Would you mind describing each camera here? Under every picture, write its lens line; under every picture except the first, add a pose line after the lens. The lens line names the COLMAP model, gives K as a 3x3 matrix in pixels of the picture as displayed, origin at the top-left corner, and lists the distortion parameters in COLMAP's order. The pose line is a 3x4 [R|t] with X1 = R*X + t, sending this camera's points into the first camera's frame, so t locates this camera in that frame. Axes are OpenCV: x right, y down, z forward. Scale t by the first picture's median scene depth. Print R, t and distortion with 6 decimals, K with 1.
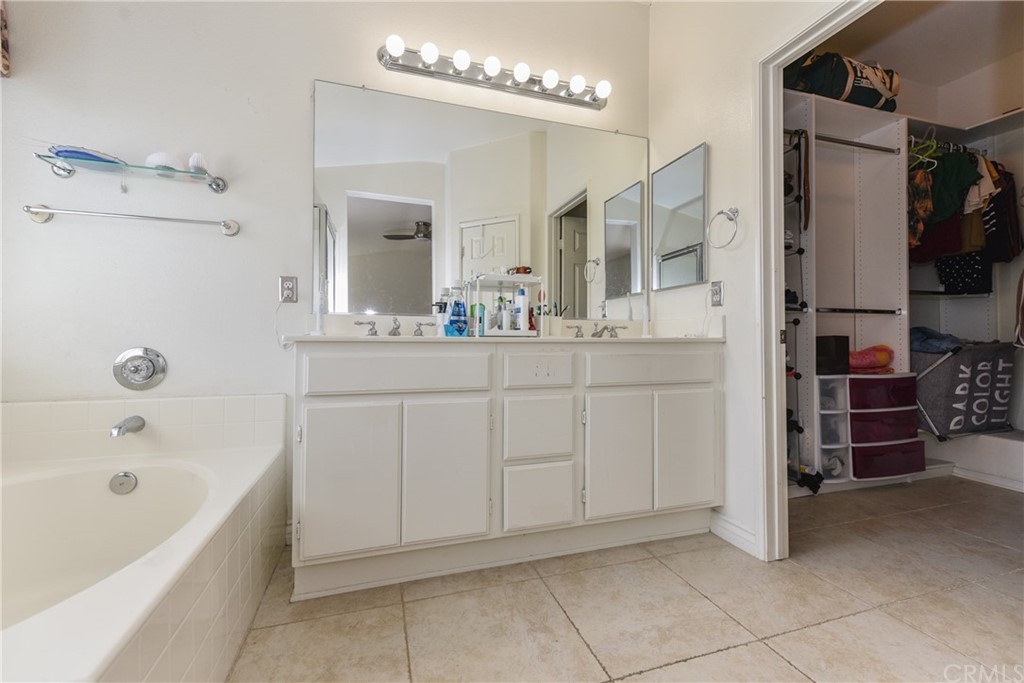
lens RADIAL K [[427.0, 0, 511.8], [0, 427.0, 336.4], [0, 0, 1]] dist [0.002145, 0.000365]
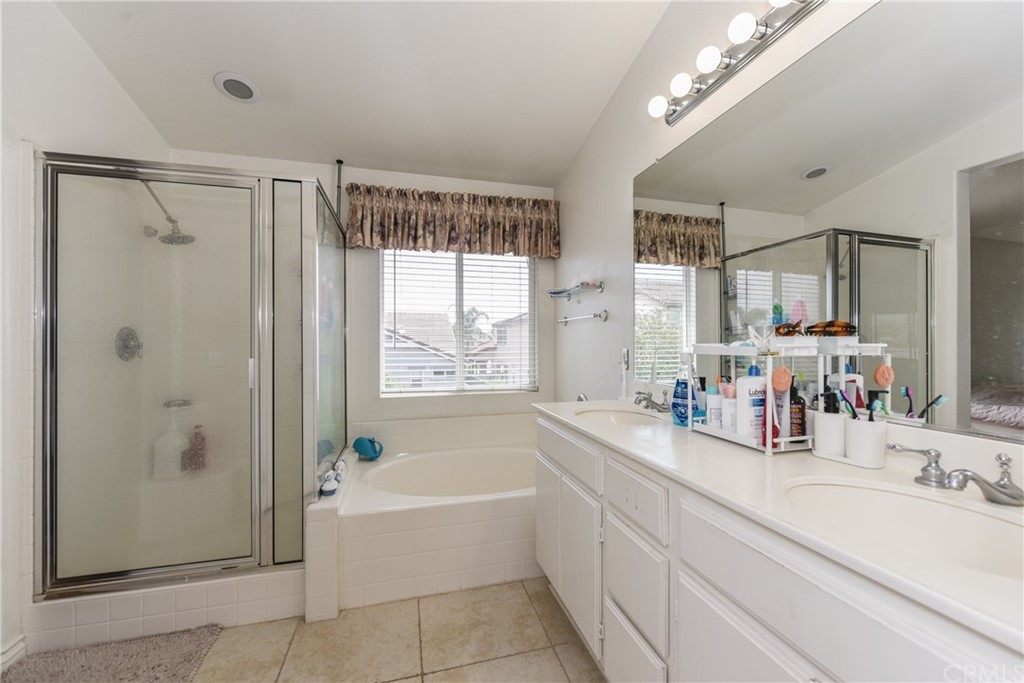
lens RADIAL K [[404.4, 0, 512.7], [0, 404.4, 343.9], [0, 0, 1]] dist [-0.001006, -0.000101]
pose [[-0.048811, -0.004038, -0.998800, 0.916825], [0.014530, 0.999883, -0.004753, -0.213950], [0.998702, -0.014745, -0.048746, 1.019597]]
